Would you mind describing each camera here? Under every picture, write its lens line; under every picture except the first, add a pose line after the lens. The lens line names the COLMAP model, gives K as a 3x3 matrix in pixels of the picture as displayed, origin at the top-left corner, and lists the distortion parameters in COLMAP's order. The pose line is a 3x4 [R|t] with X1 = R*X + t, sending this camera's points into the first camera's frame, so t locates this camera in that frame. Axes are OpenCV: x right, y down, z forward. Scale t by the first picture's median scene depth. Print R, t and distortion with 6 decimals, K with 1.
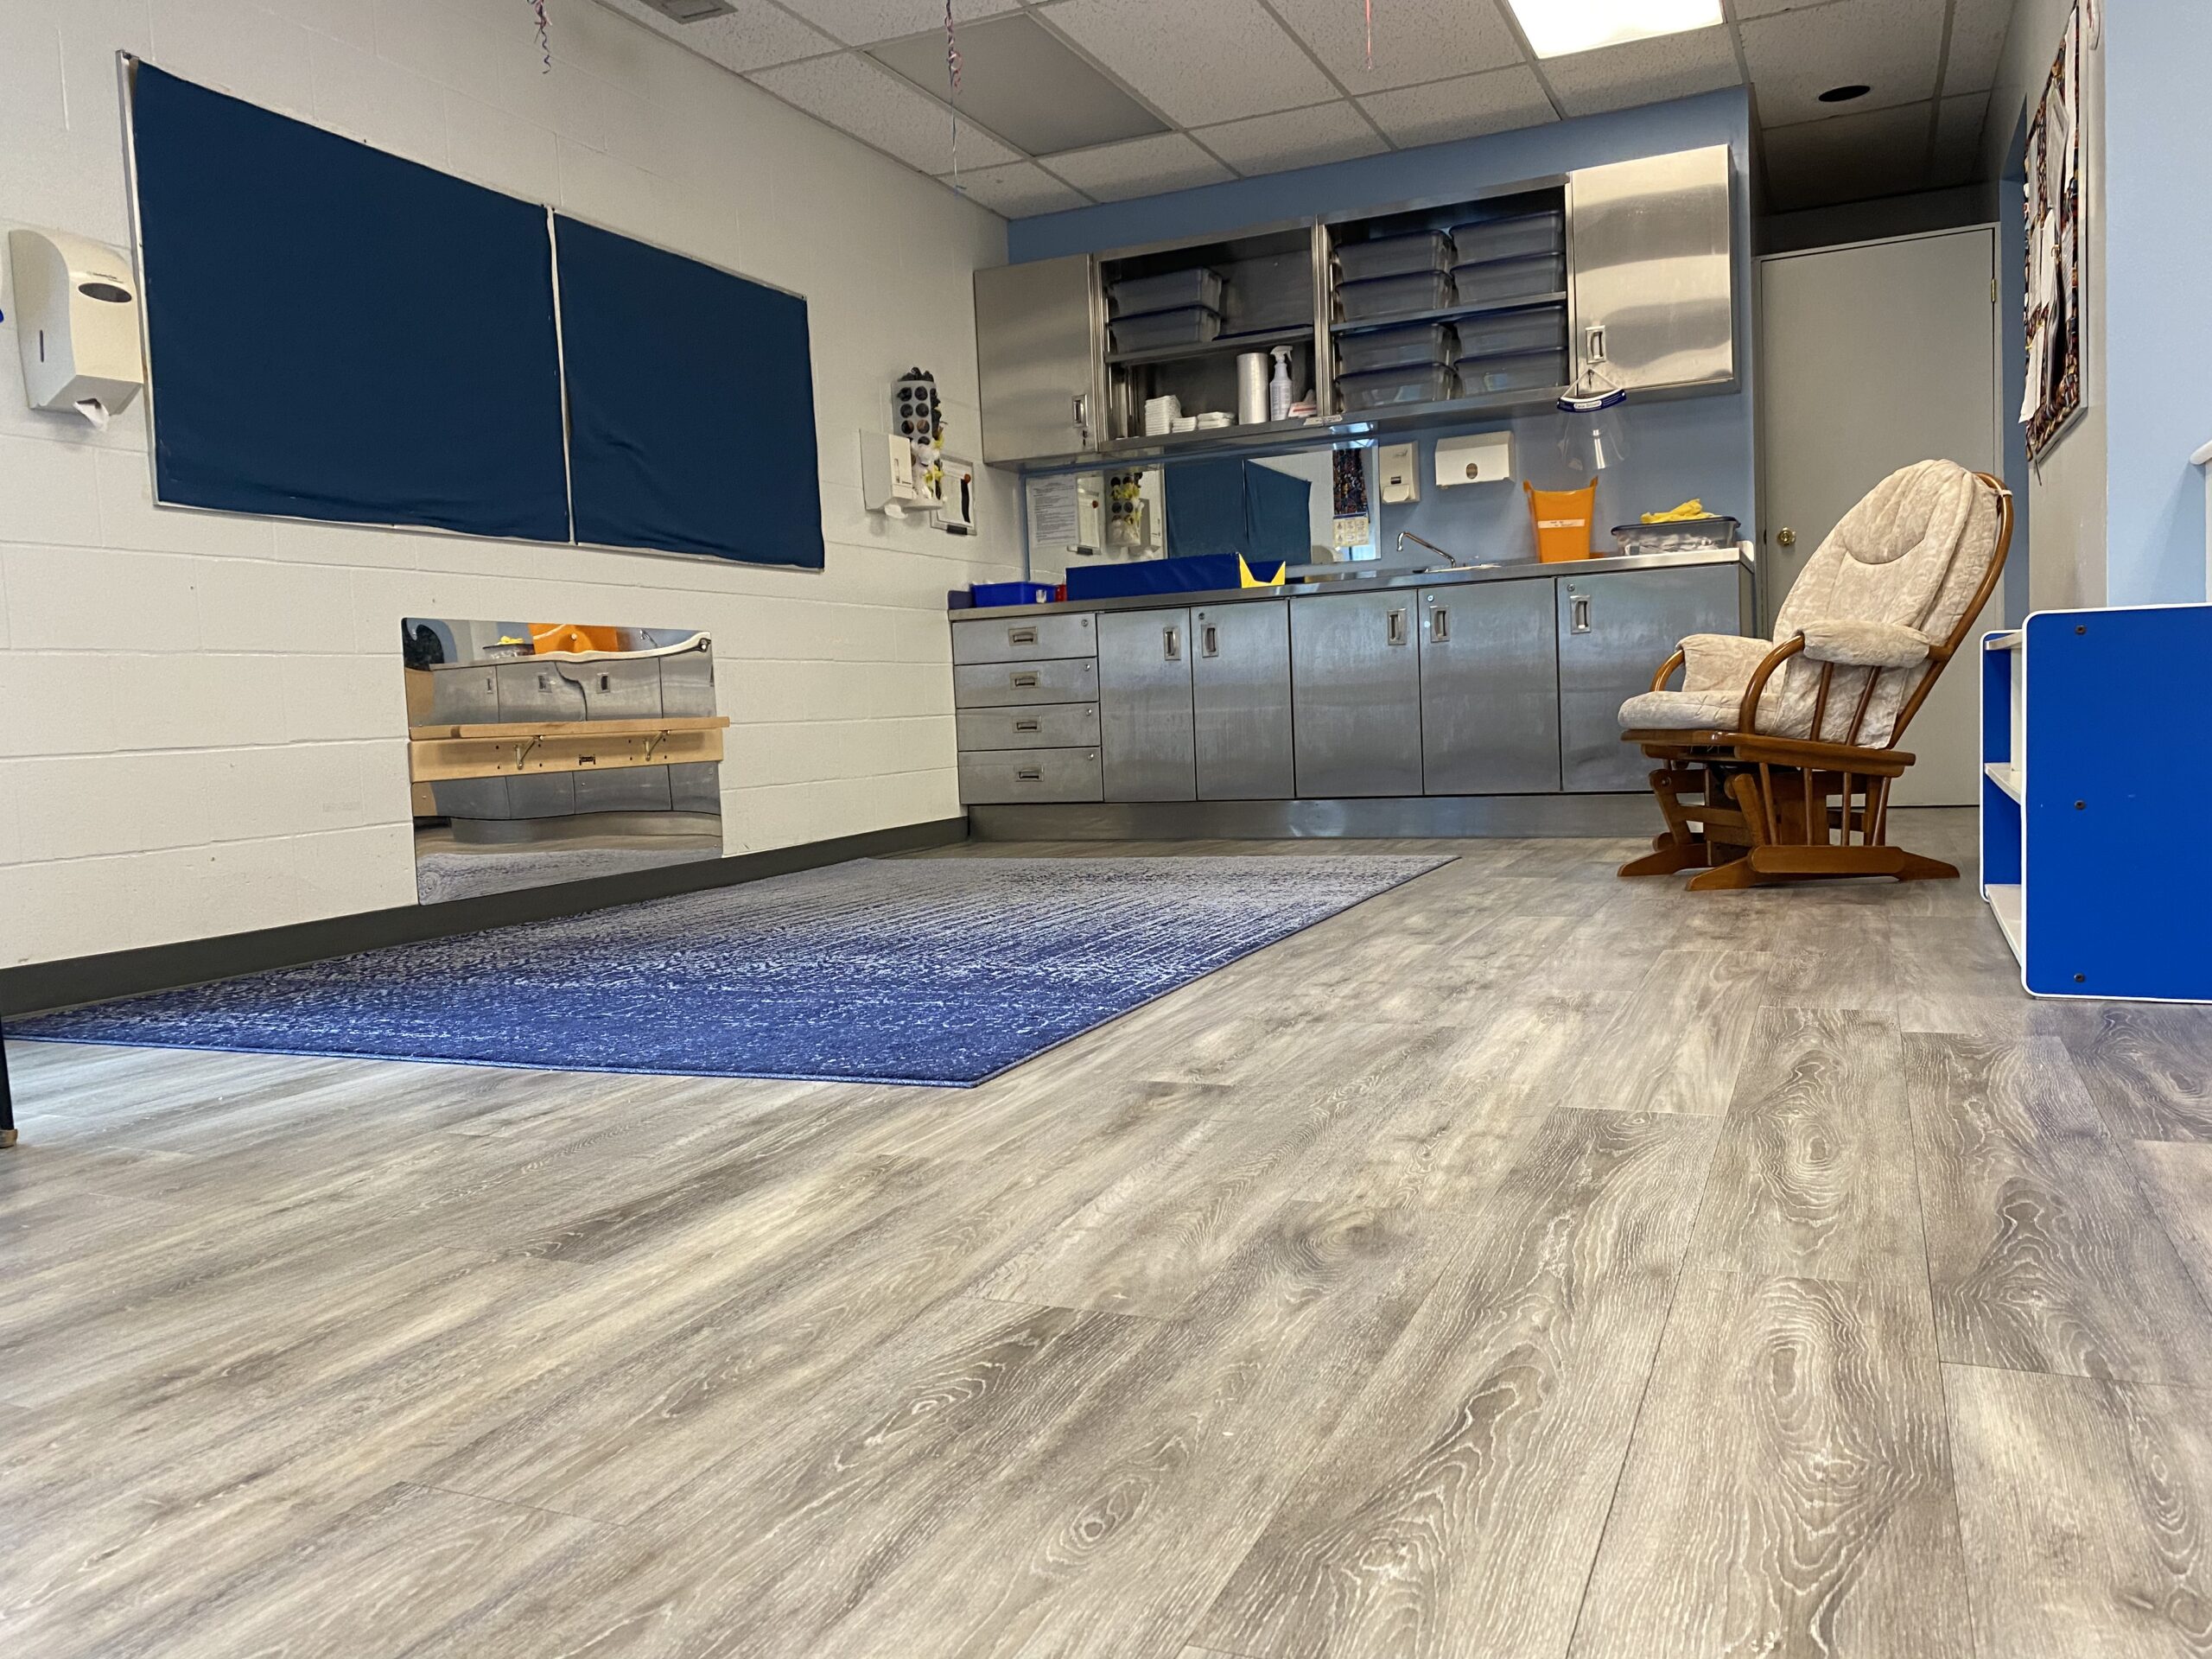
lens RADIAL K [[1684.9, 0, 1105.9], [0, 1684.9, 826.3], [0, 0, 1]] dist [0.002139, -0.017007]
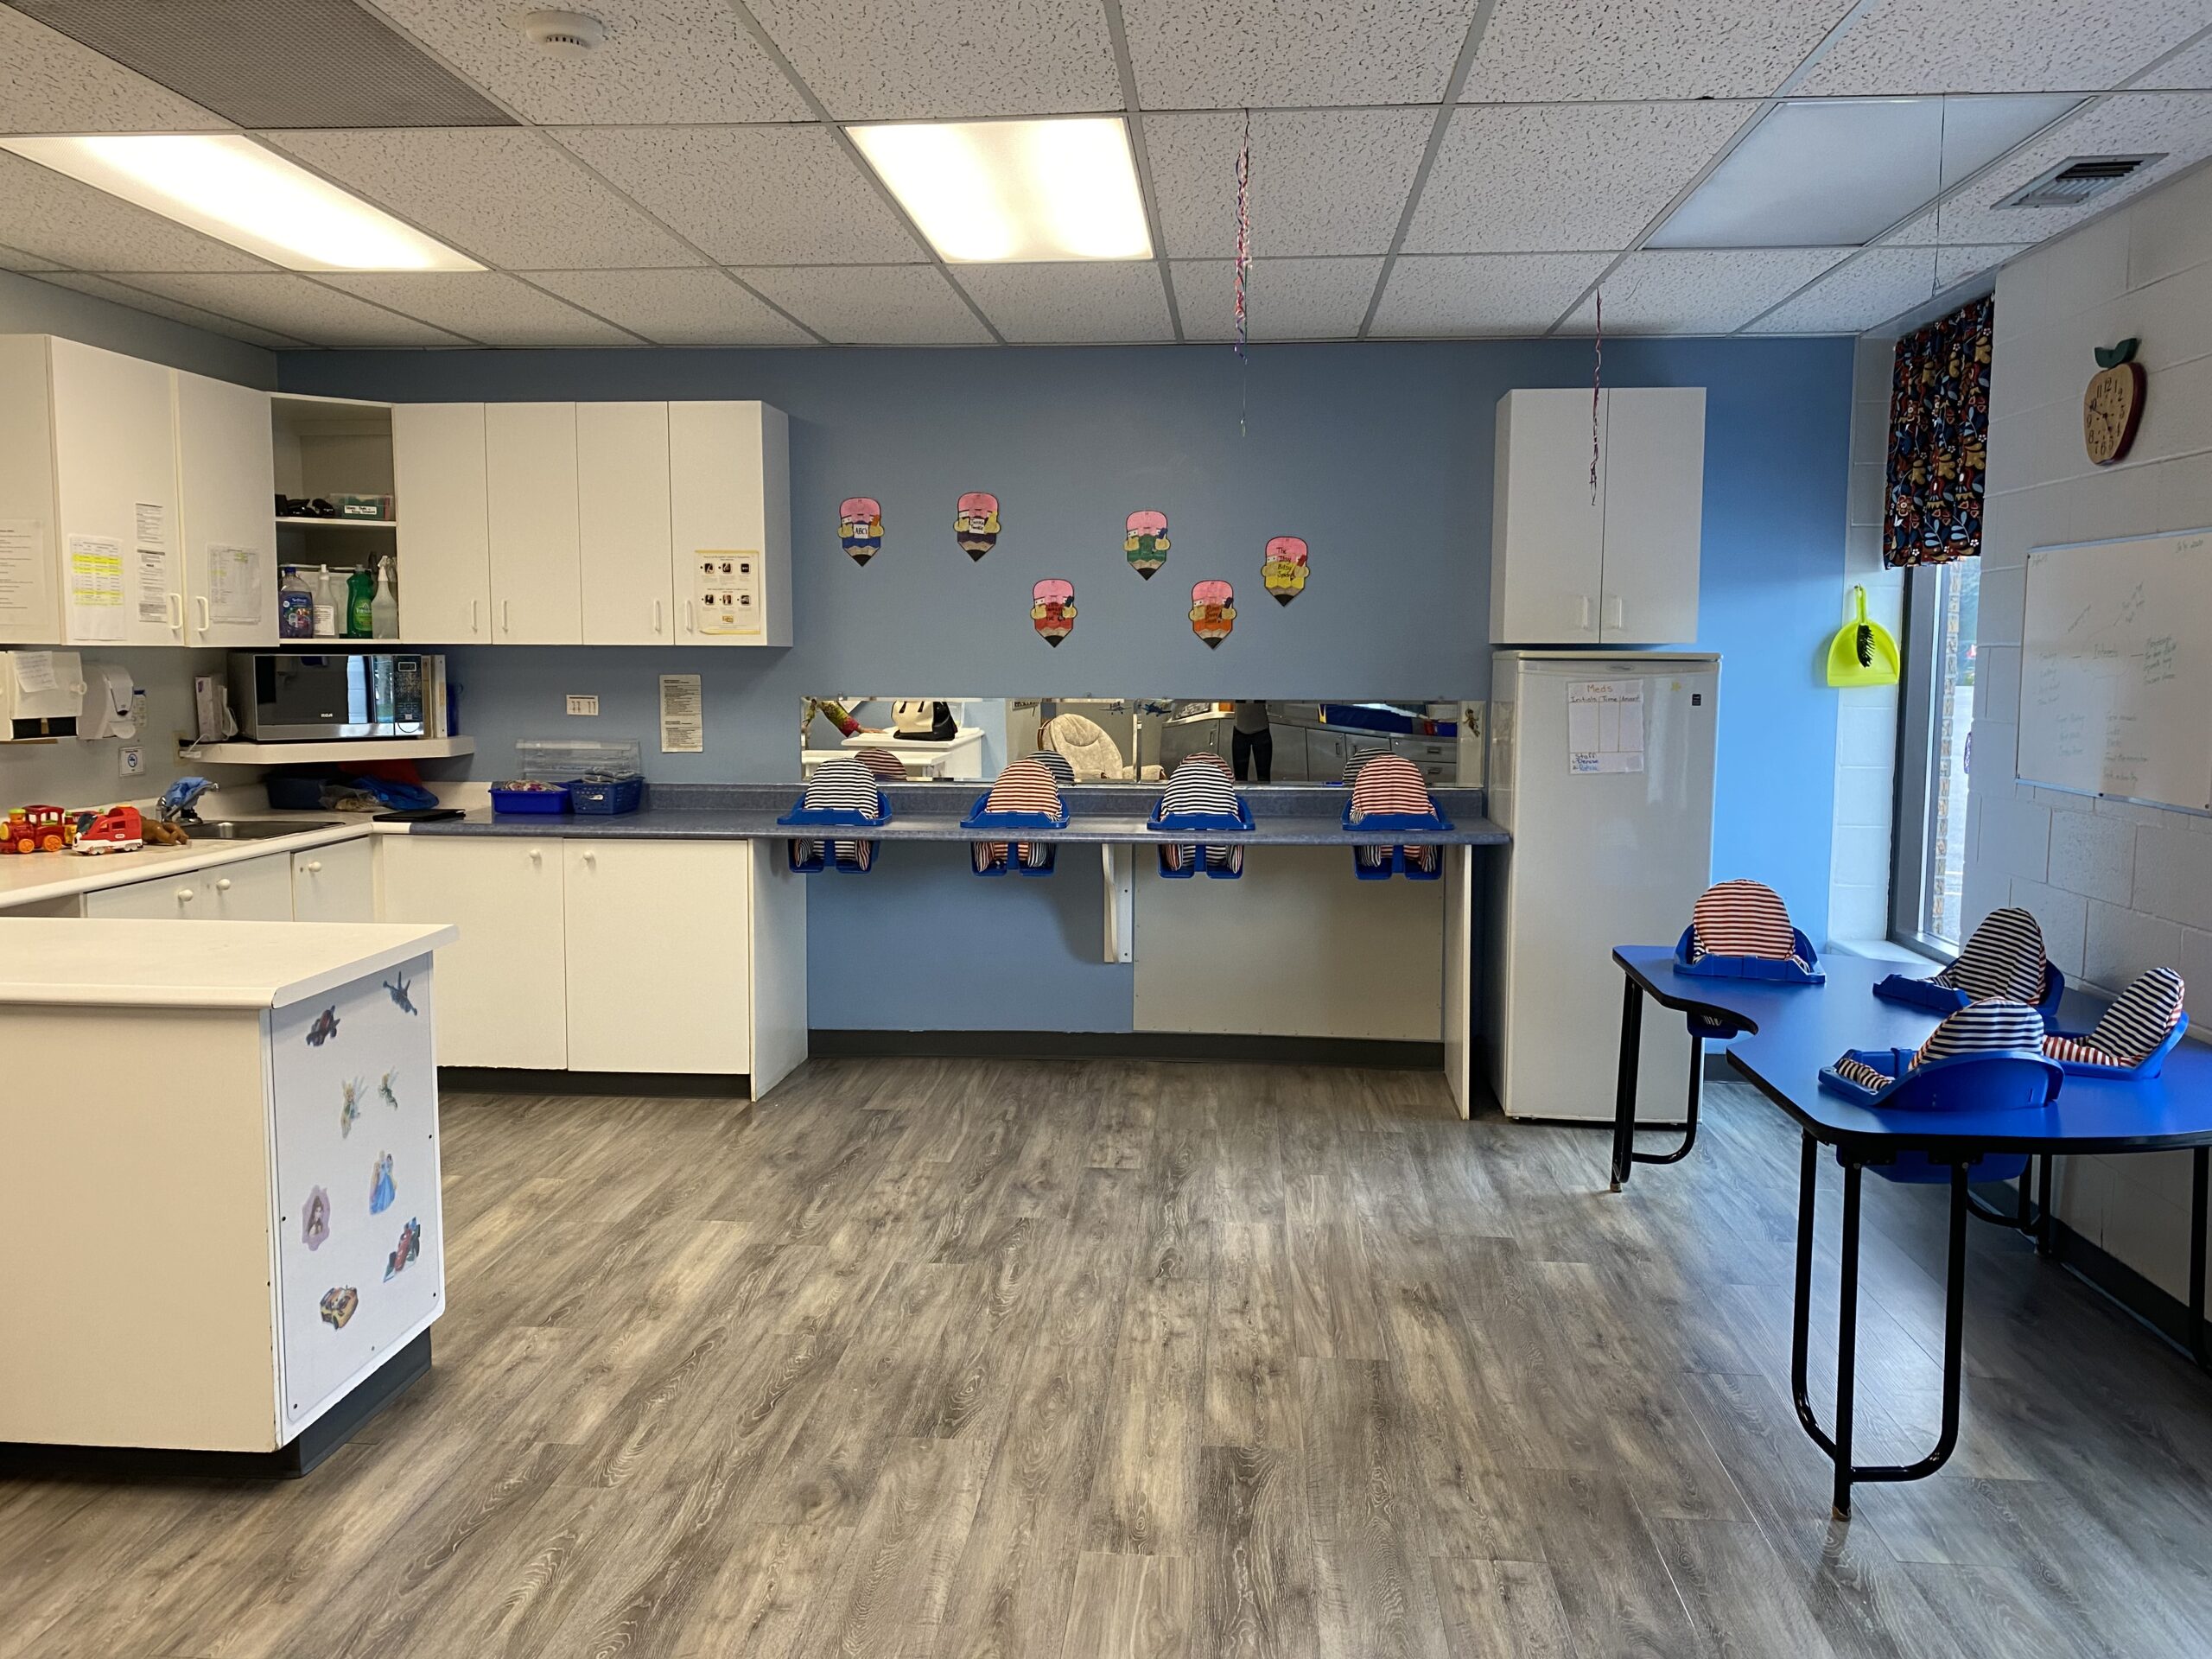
lens RADIAL K [[1684.9, 0, 1106.9], [0, 1684.9, 827.1], [0, 0, 1]] dist [0.002139, -0.017007]
pose [[-0.943190, 0.075775, -0.323499, 0.415140], [0.015522, 0.982633, 0.184911, -0.881393], [0.331892, 0.169384, -0.927985, 2.873252]]
